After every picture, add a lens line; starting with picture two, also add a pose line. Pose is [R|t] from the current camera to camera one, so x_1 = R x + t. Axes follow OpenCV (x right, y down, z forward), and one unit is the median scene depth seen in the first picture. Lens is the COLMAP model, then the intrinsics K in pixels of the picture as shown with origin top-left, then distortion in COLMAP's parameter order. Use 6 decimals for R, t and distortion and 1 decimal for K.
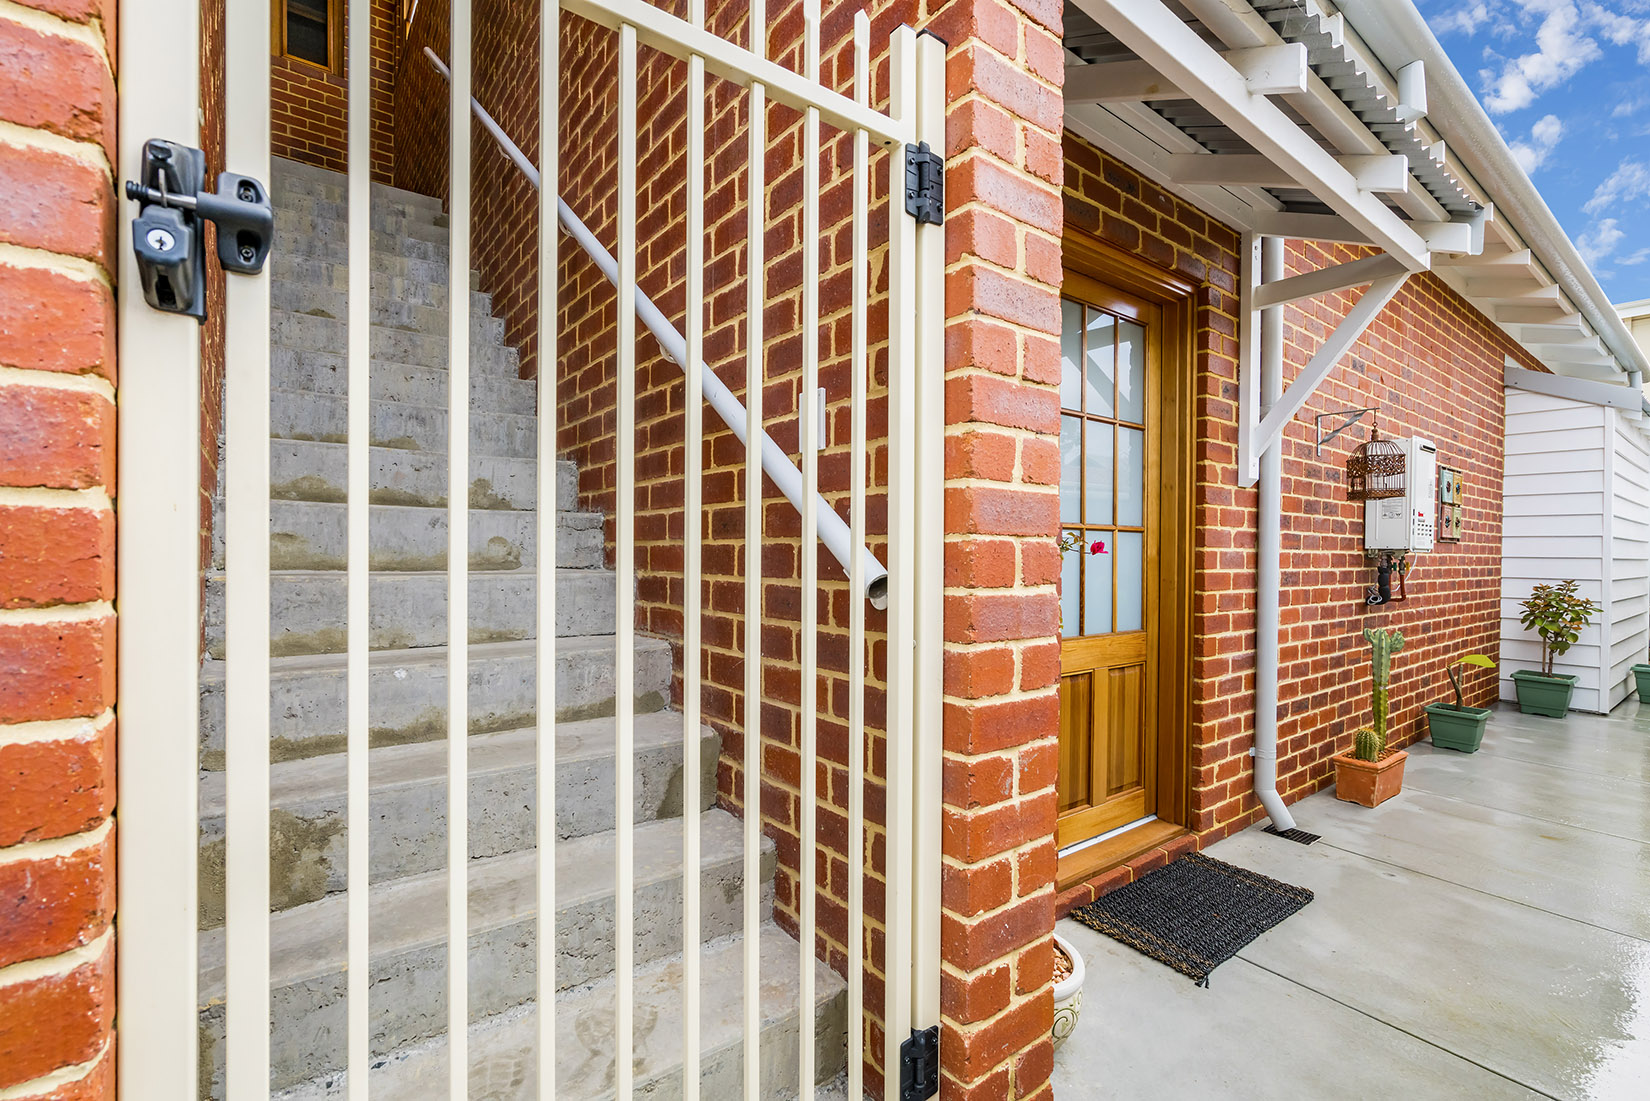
lens RADIAL K [[769.7, 0, 831.0], [0, 769.7, 556.5], [0, 0, 1]] dist [-0.000196, -0.000666]
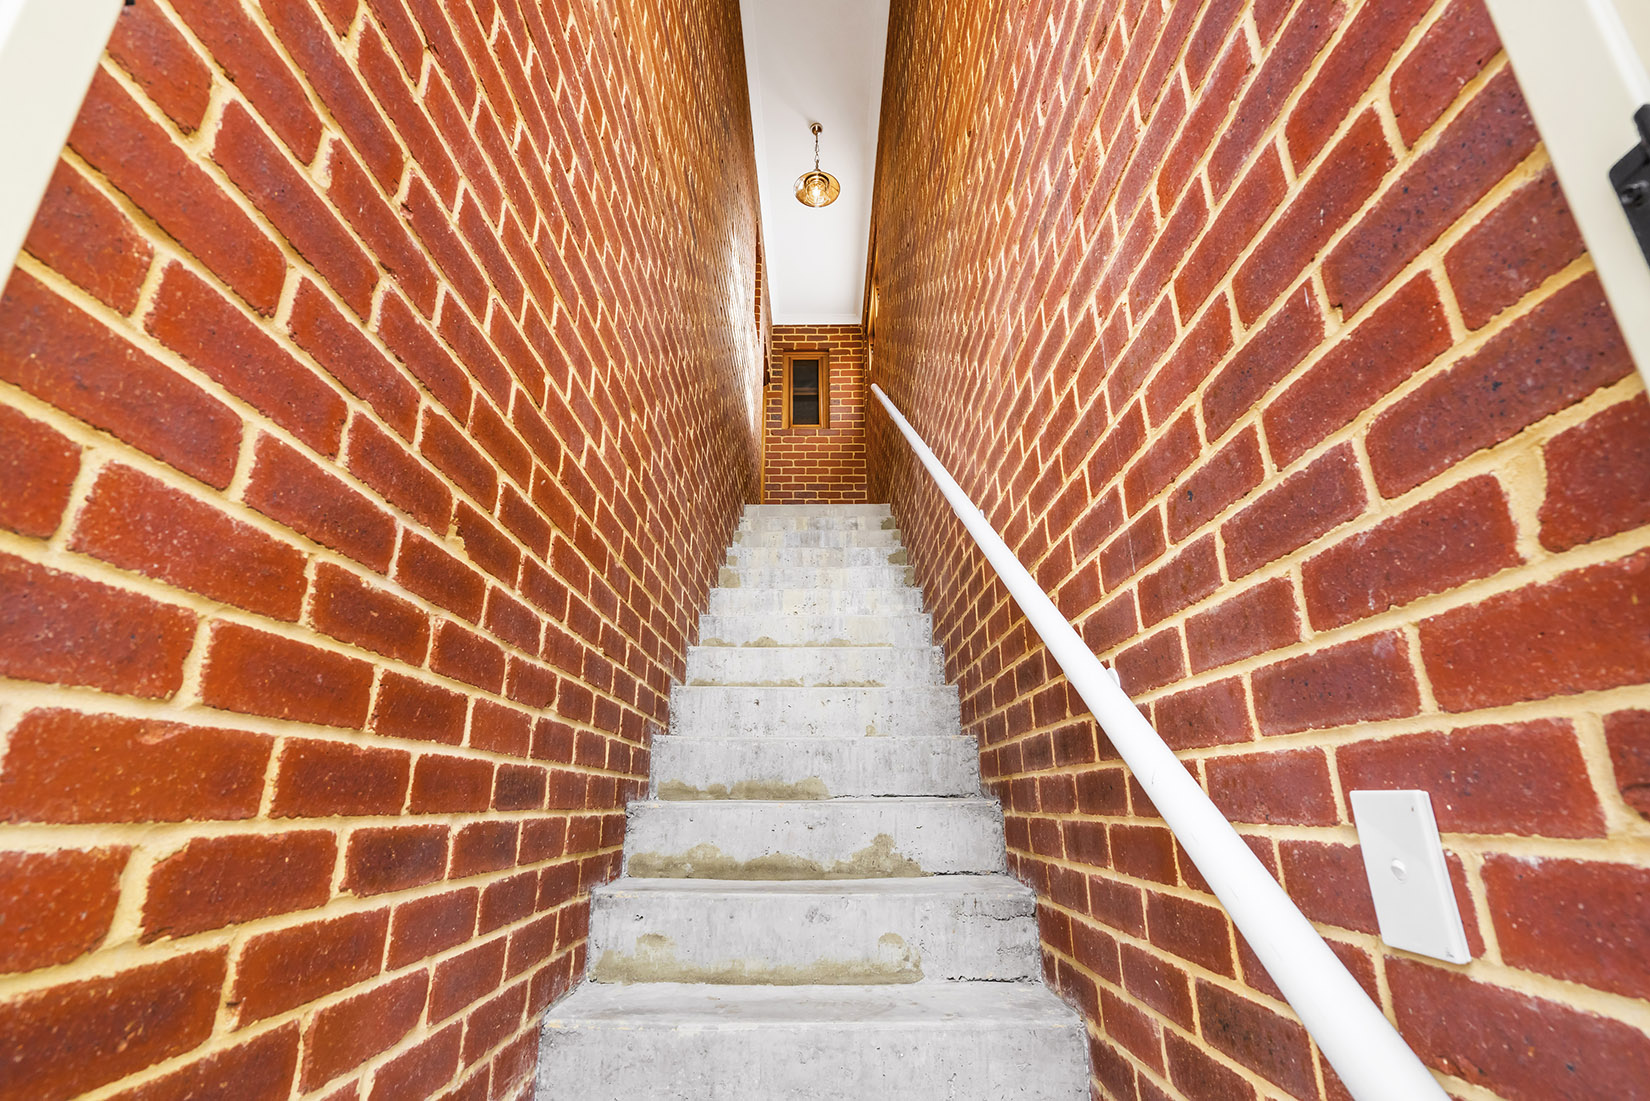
lens RADIAL K [[769.7, 0, 787.5], [0, 769.7, 556.4], [0, 0, 1]] dist [-0.000196, -0.000666]
pose [[0.784270, -0.201077, -0.586932, -0.005592], [0.007889, 0.949179, -0.314639, -0.134272], [0.620370, 0.242132, 0.745998, 0.297279]]
